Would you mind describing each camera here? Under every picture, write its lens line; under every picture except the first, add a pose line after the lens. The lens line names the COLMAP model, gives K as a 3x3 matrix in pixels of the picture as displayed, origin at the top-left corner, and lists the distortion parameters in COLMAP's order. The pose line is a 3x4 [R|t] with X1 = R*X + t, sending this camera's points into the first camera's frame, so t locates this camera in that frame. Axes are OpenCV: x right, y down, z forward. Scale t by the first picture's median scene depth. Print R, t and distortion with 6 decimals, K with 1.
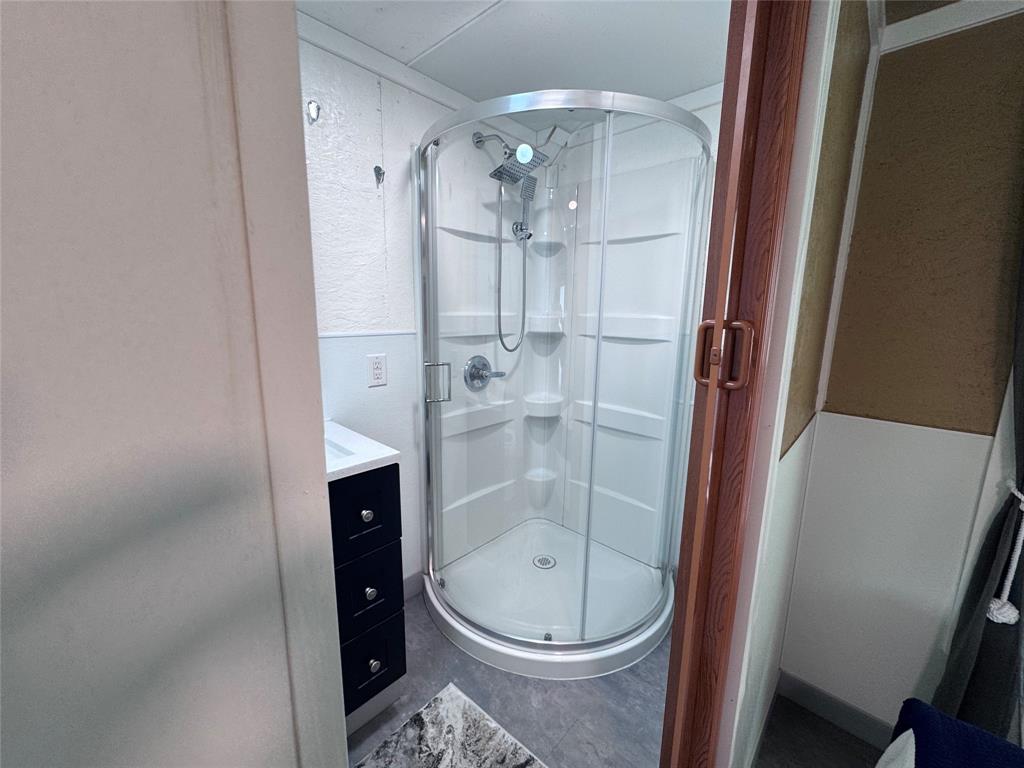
lens RADIAL K [[410.7, 0, 511.7], [0, 410.7, 383.4], [0, 0, 1]] dist [-0.002365, 0.000132]
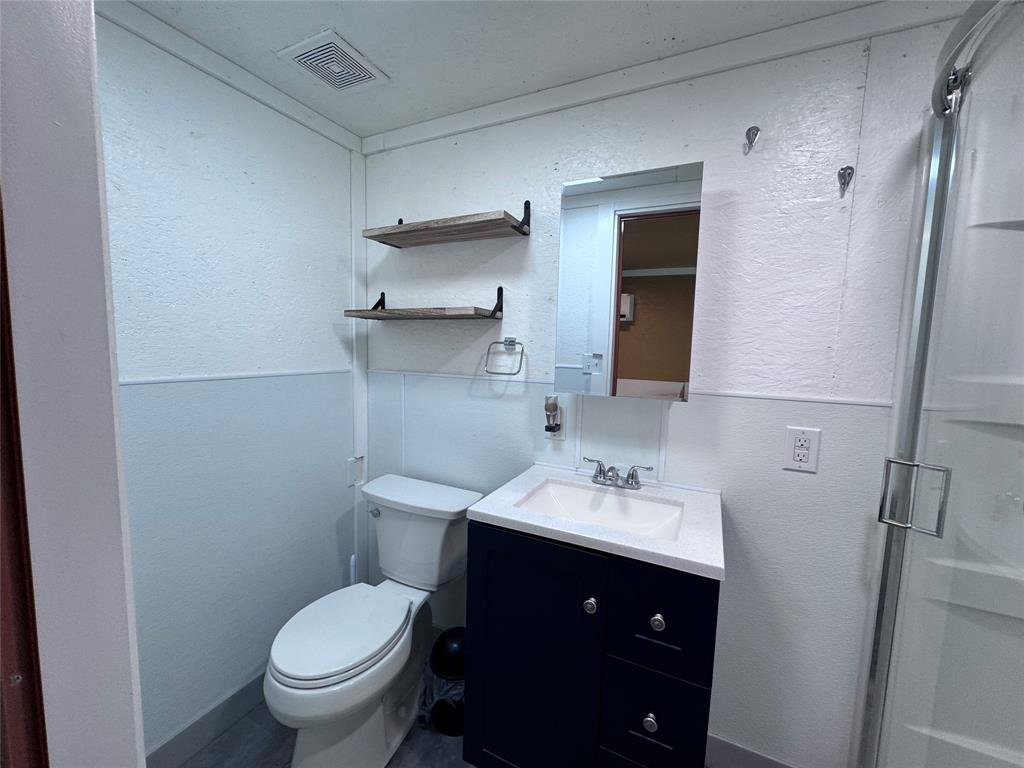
lens RADIAL K [[410.7, 0, 511.7], [0, 410.7, 383.4], [0, 0, 1]] dist [-0.002365, 0.000132]
pose [[0.288803, 0.082063, -0.953865, 0.197440], [-0.193567, 0.980749, 0.025770, -0.065840], [0.937617, 0.177194, 0.299128, 0.295649]]
